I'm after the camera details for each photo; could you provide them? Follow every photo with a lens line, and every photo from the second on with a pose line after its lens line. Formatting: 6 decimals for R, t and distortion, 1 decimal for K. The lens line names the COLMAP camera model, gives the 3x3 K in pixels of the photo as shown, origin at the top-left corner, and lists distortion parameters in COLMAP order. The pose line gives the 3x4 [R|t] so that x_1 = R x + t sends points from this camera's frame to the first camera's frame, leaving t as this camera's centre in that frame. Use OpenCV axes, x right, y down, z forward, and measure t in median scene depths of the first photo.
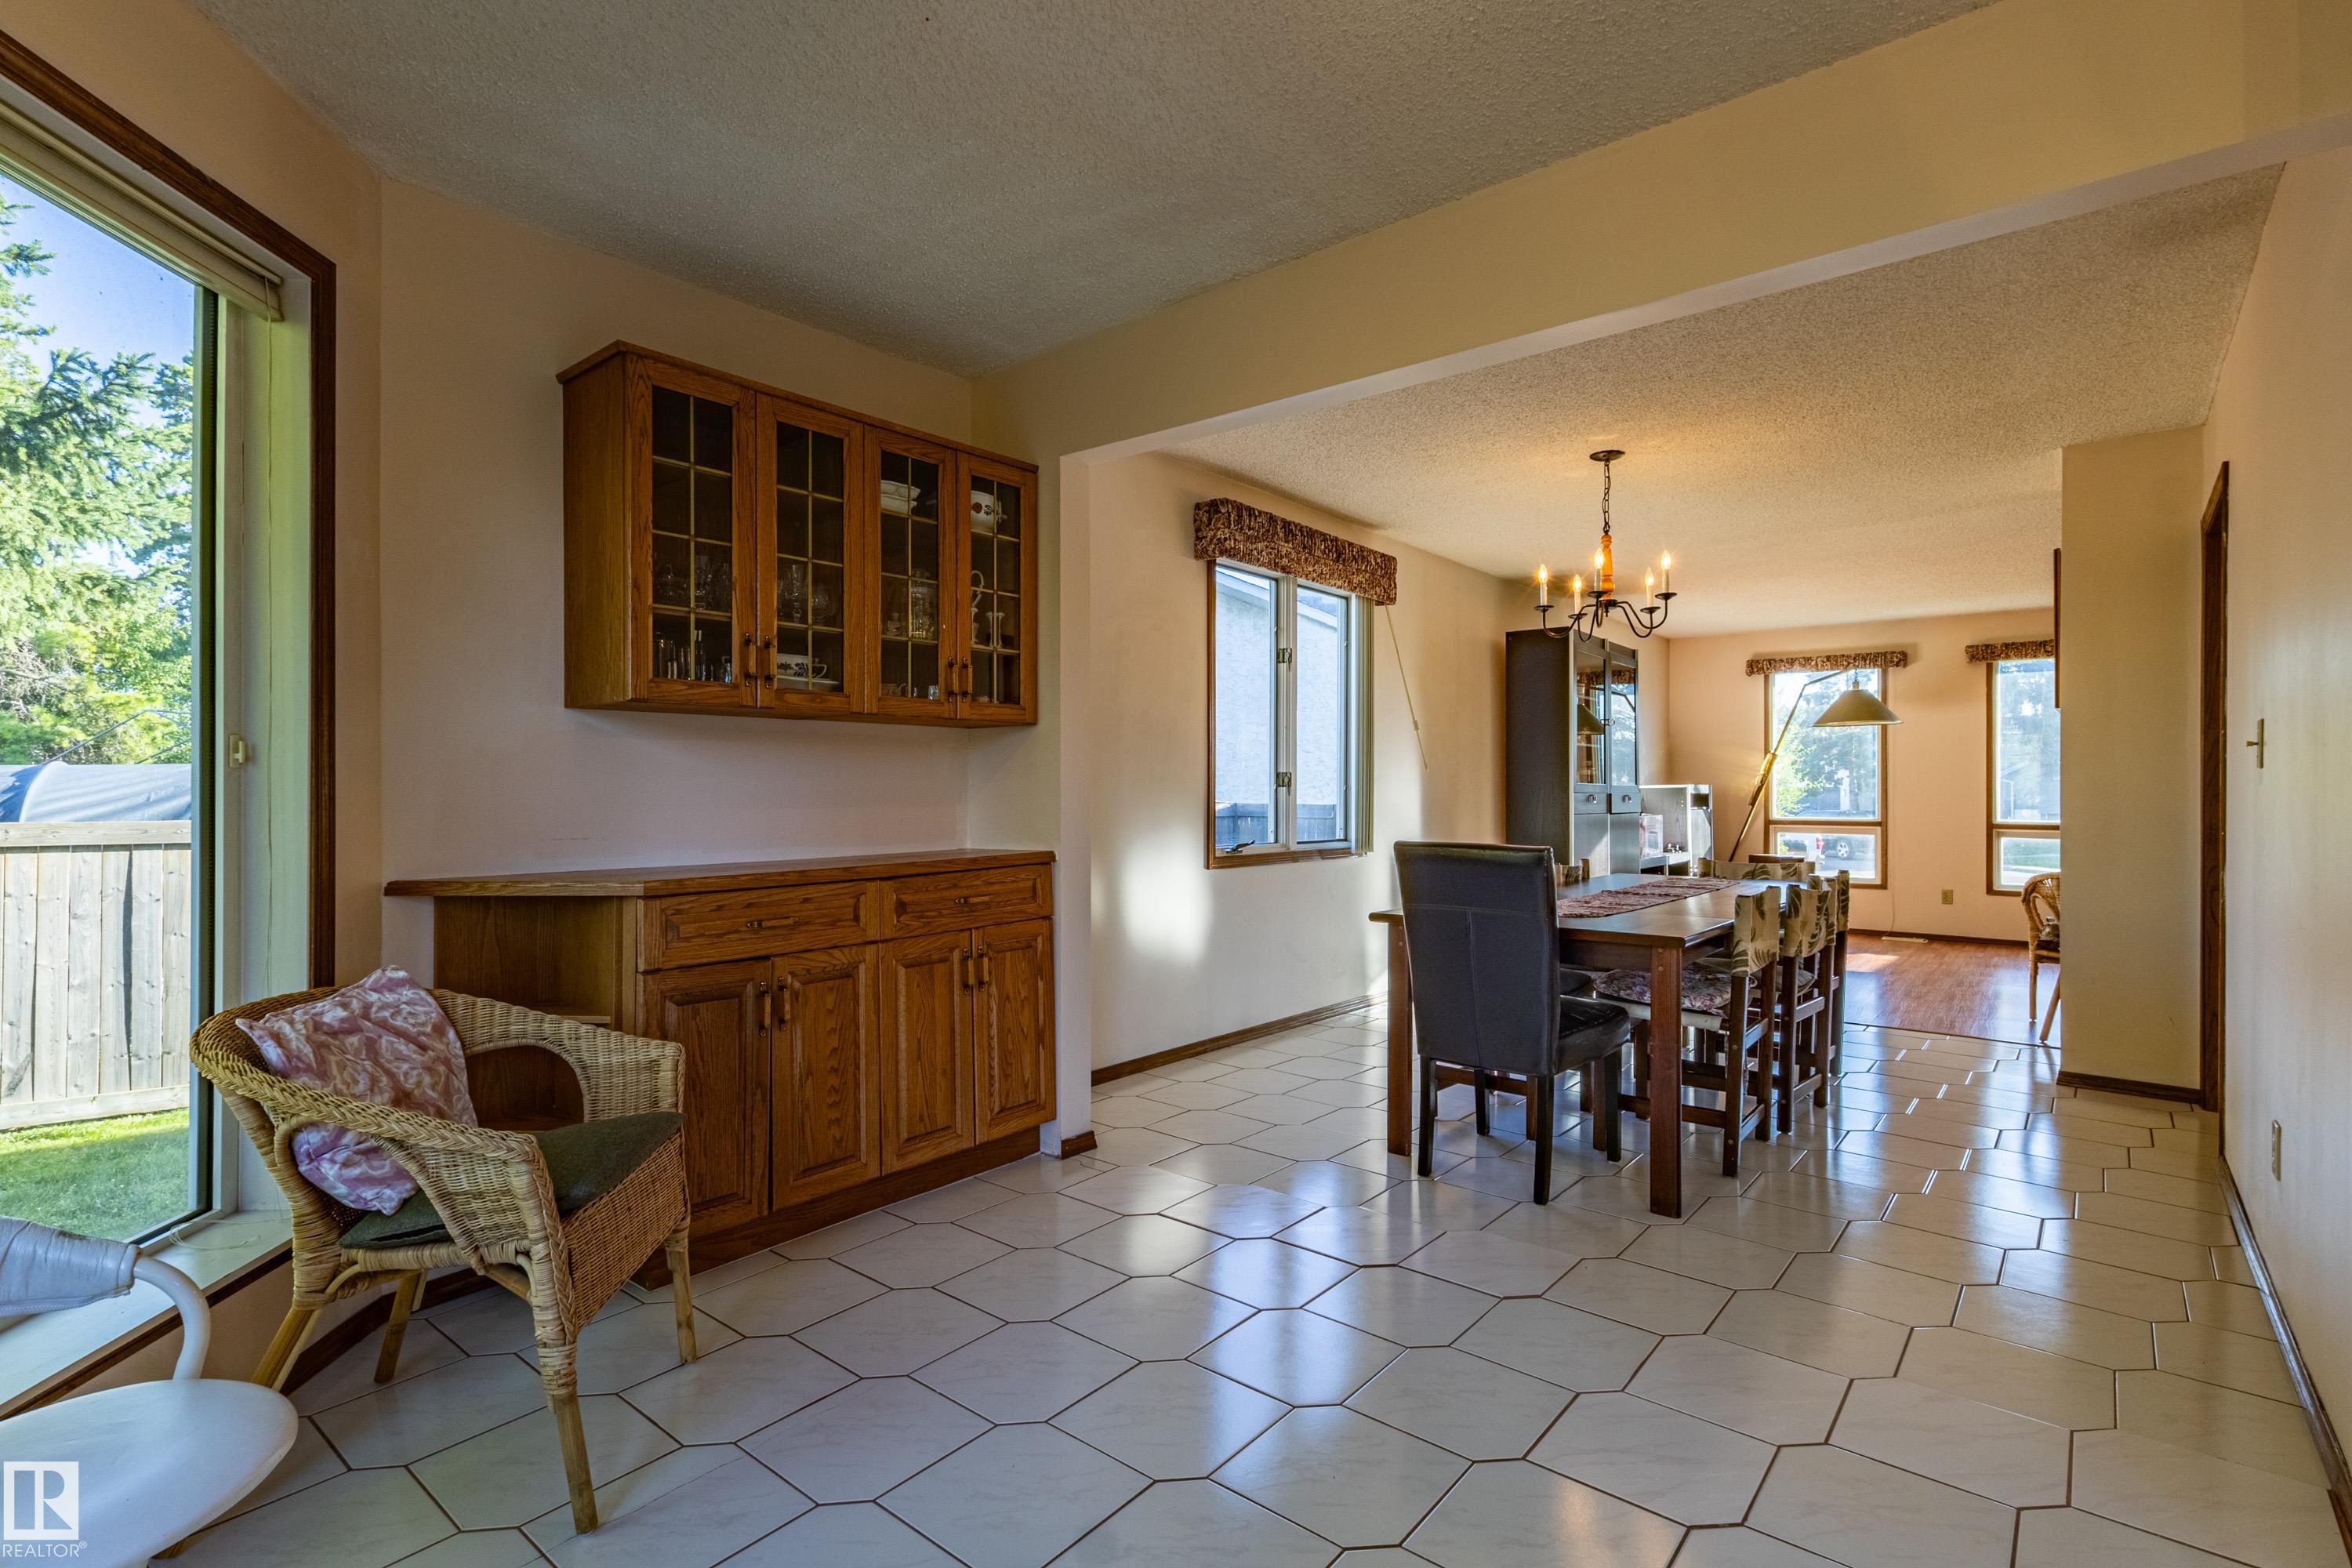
lens RADIAL K [[1100.3, 0, 1166.0], [0, 1100.3, 787.6], [0, 0, 1]] dist [0.010969, 0.000354]
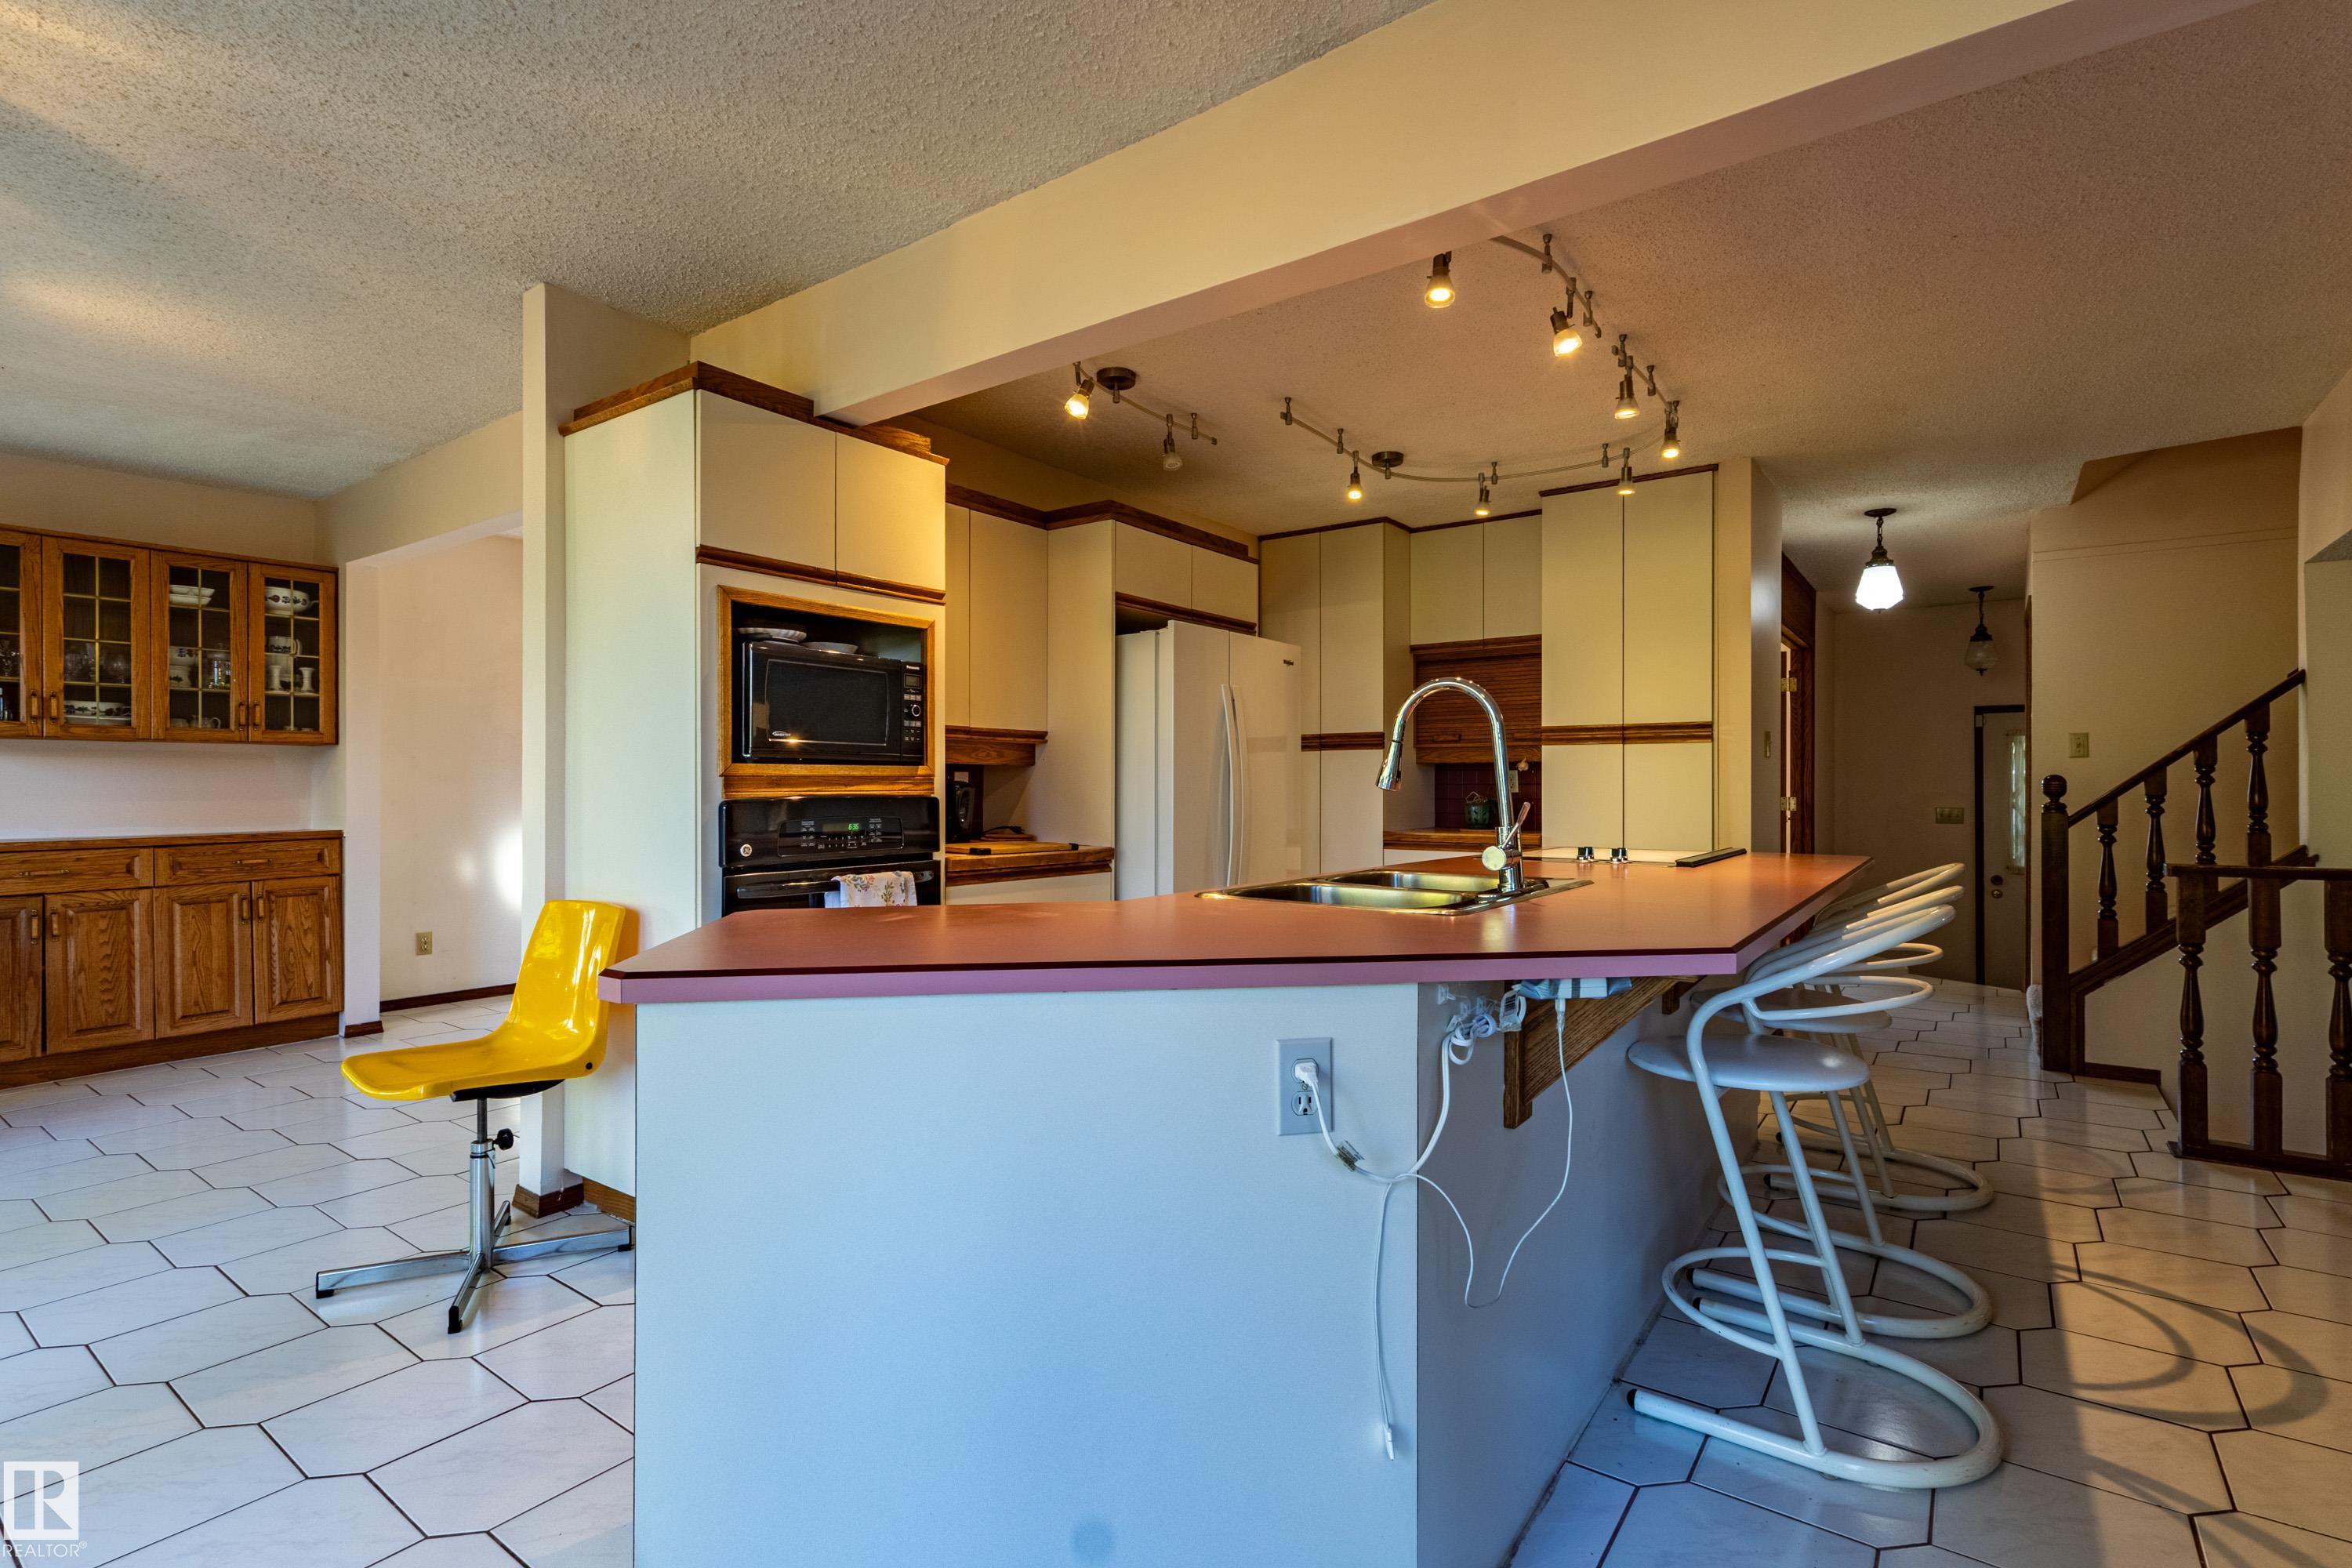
lens RADIAL K [[1090.4, 0, 1175.4], [0, 1090.4, 786.3], [0, 0, 1]] dist [0.004568, 0.000906]
pose [[0.998011, 0.000126, 0.063034, 1.050096], [-0.000314, 0.999996, 0.002971, -0.006474], [-0.063033, -0.002985, 0.998007, -0.608554]]
